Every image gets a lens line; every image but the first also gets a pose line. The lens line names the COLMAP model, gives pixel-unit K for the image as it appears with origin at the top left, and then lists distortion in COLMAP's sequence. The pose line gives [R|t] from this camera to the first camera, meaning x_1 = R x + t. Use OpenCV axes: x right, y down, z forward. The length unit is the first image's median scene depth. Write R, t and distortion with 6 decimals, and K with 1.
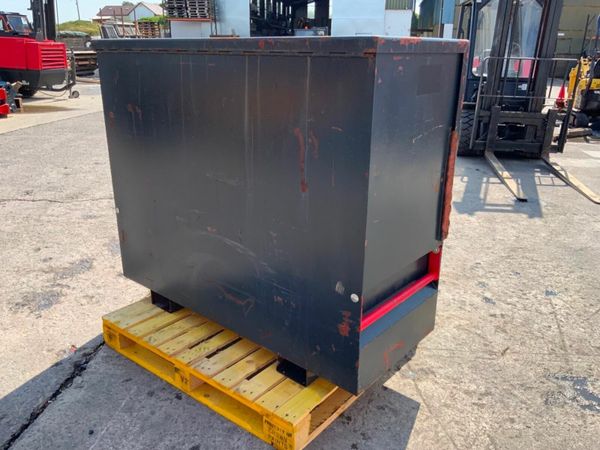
lens RADIAL K [[495.3, 0, 299.1], [0, 495.3, 227.6], [0, 0, 1]] dist [0.093631, -0.194987]
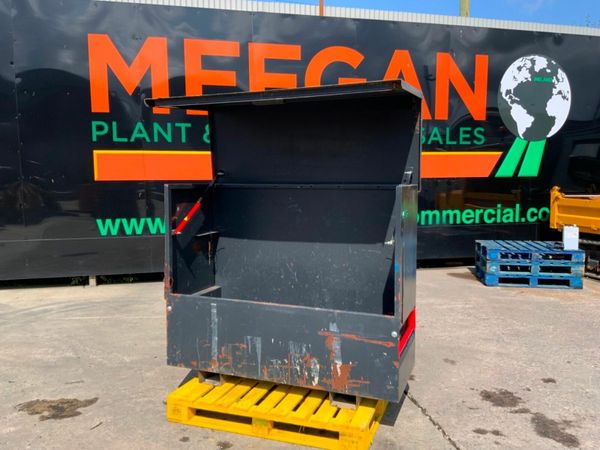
lens RADIAL K [[501.0, 0, 300.0], [0, 501.0, 225.0], [0, 0, 1]] dist [0.039643, -0.077144]
pose [[-0.944139, 0.022155, -0.328801, 0.277129], [-0.118108, 0.908709, 0.400374, -0.604237], [0.307655, 0.416843, -0.855331, 1.635204]]
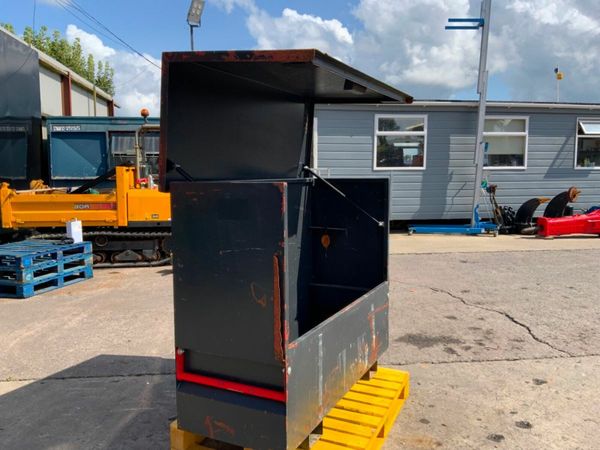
lens RADIAL K [[501.0, 0, 300.0], [0, 501.0, 225.0], [0, 0, 1]] dist [0.039643, -0.077144]
pose [[0.241346, 0.092409, -0.966029, 0.872209], [-0.319267, 0.947602, 0.010882, -0.182414], [0.916417, 0.305794, 0.258203, 0.459928]]
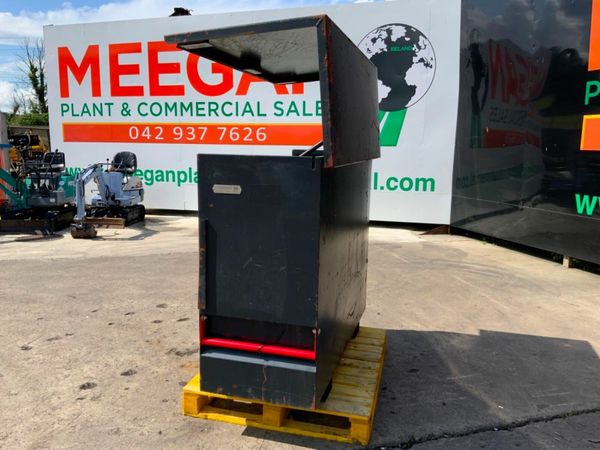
lens RADIAL K [[495.3, 0, 299.1], [0, 495.3, 227.6], [0, 0, 1]] dist [0.093631, -0.194987]
pose [[-0.408965, -0.171477, 0.896294, -0.957013], [0.287348, 0.908024, 0.304834, -0.418789], [-0.866128, 0.382215, -0.322077, 1.063094]]
